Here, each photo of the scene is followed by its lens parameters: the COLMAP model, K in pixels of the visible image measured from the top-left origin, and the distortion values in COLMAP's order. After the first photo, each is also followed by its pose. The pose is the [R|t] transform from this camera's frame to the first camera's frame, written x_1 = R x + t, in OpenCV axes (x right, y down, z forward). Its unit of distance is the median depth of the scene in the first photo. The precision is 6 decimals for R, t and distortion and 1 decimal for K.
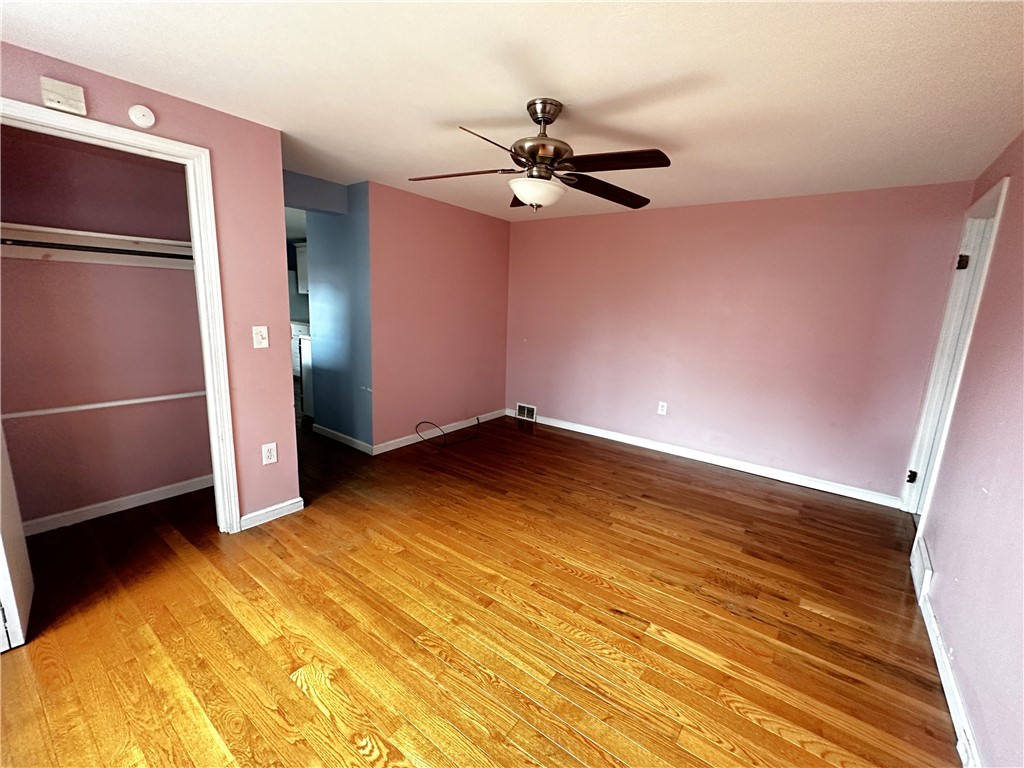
lens RADIAL K [[444.8, 0, 510.9], [0, 444.8, 385.8], [0, 0, 1]] dist [-0.000498, -0.000568]
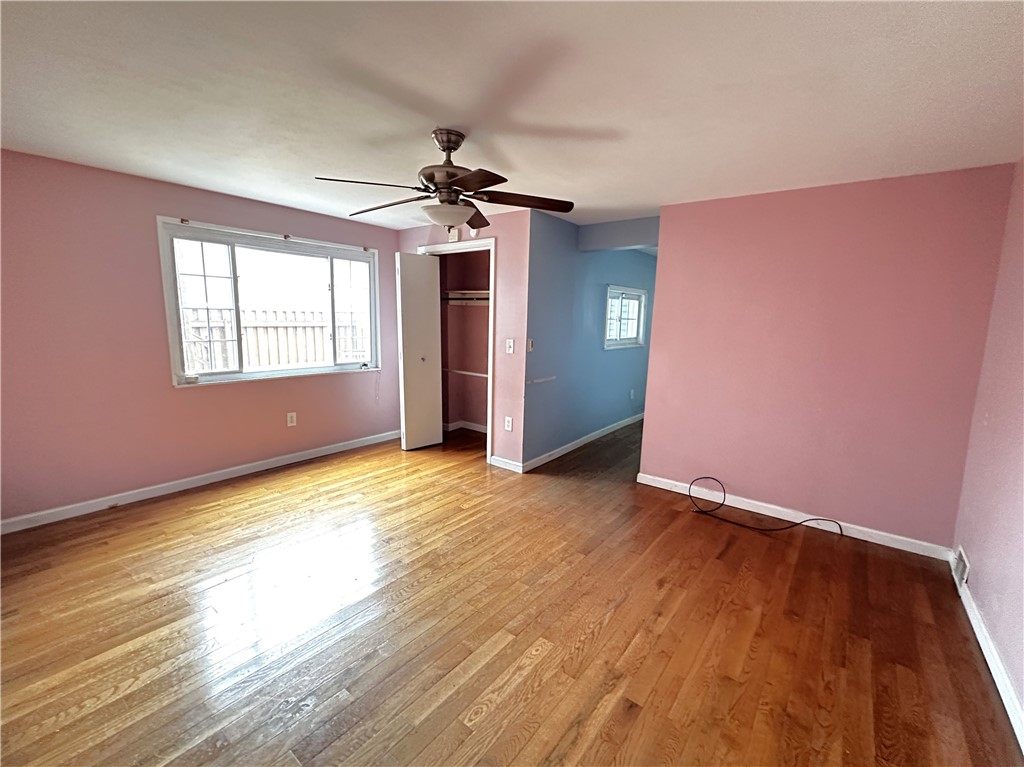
lens RADIAL K [[444.8, 0, 512.2], [0, 444.8, 382.0], [0, 0, 1]] dist [-0.000498, -0.000568]
pose [[-0.029452, 0.109111, -0.993593, 0.956748], [-0.212177, 0.970689, 0.112885, -0.159968], [0.976787, 0.214143, -0.005438, 1.013452]]
